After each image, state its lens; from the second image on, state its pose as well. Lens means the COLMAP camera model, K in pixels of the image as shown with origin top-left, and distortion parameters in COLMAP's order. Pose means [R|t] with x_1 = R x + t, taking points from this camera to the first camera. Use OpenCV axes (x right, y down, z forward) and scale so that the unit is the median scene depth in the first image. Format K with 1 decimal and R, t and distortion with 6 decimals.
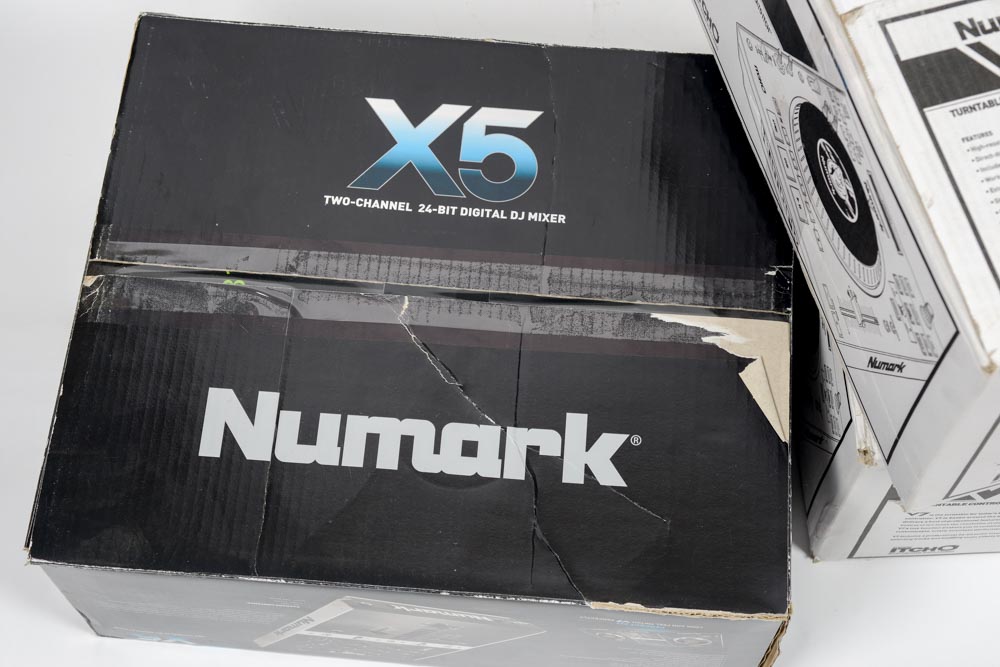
lens RADIAL K [[1786.7, 0, 500.0], [0, 1786.7, 333.5], [0, 0, 1]] dist [0.042663, 0.051173]
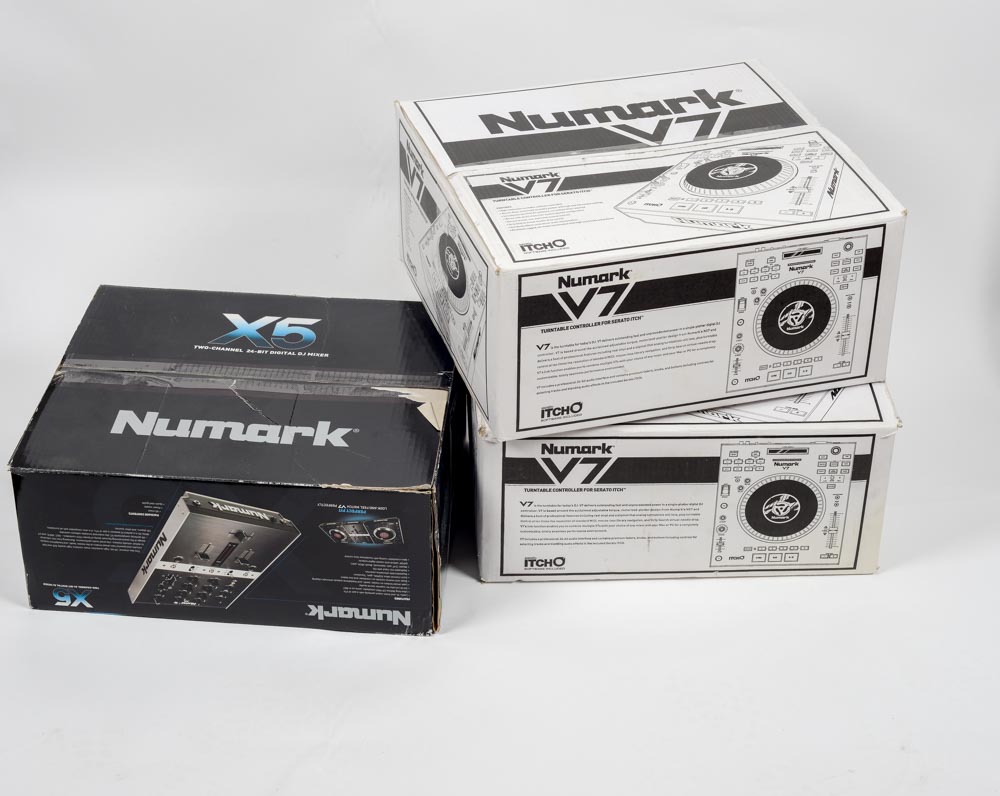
lens RADIAL K [[2124.8, 0, 479.1], [0, 2124.8, 393.9], [0, 0, 1]] dist [0.042637, 0.082425]
pose [[0.999931, 0.009978, -0.006254, 0.206050], [-0.011775, 0.839659, -0.542987, 1.148447], [-0.000167, 0.543023, 0.839718, -0.779932]]
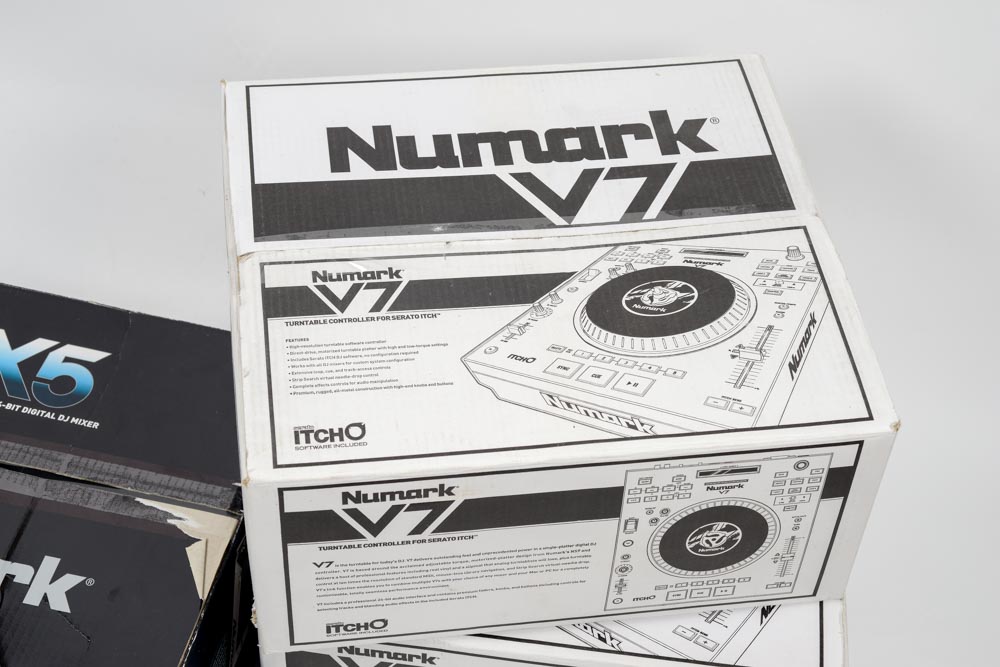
lens RADIAL K [[1786.7, 0, 500.0], [0, 1786.7, 333.5], [0, 0, 1]] dist [0.042663, 0.051173]
pose [[0.987127, 0.142226, -0.073161, 0.424182], [-0.157969, 0.938564, -0.306827, 0.234344], [0.025028, 0.314434, 0.948949, -0.263508]]
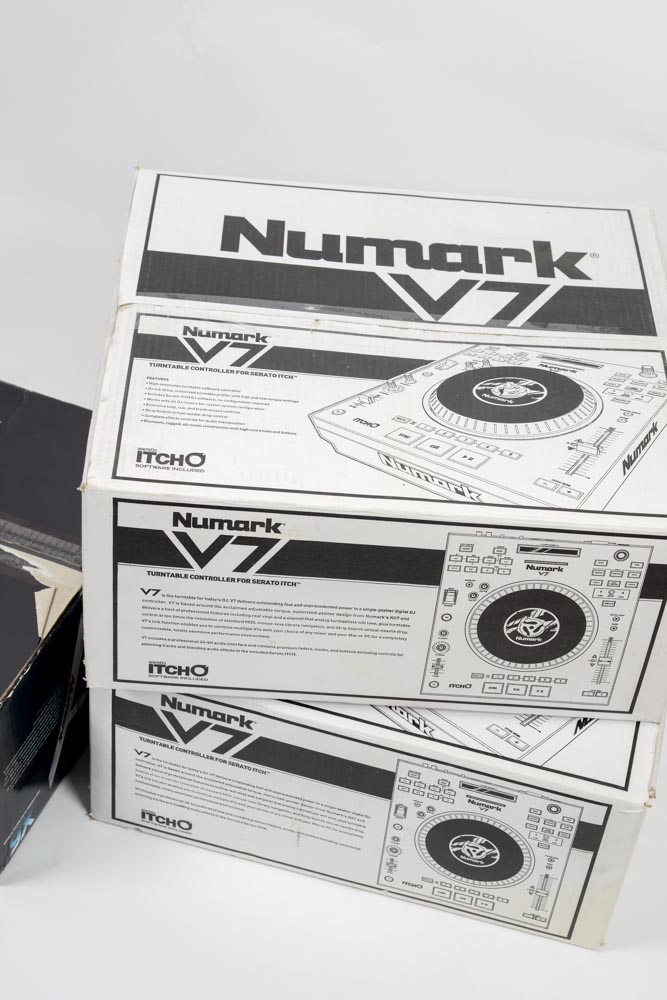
lens RADIAL K [[1786.7, 0, 333.5], [0, 1786.7, 500.0], [0, 0, 1]] dist [0.042663, 0.051173]
pose [[0.950885, 0.258865, -0.169725, 0.549990], [-0.305543, 0.872802, -0.380606, 0.399569], [0.049611, 0.413771, 0.909028, -0.235312]]
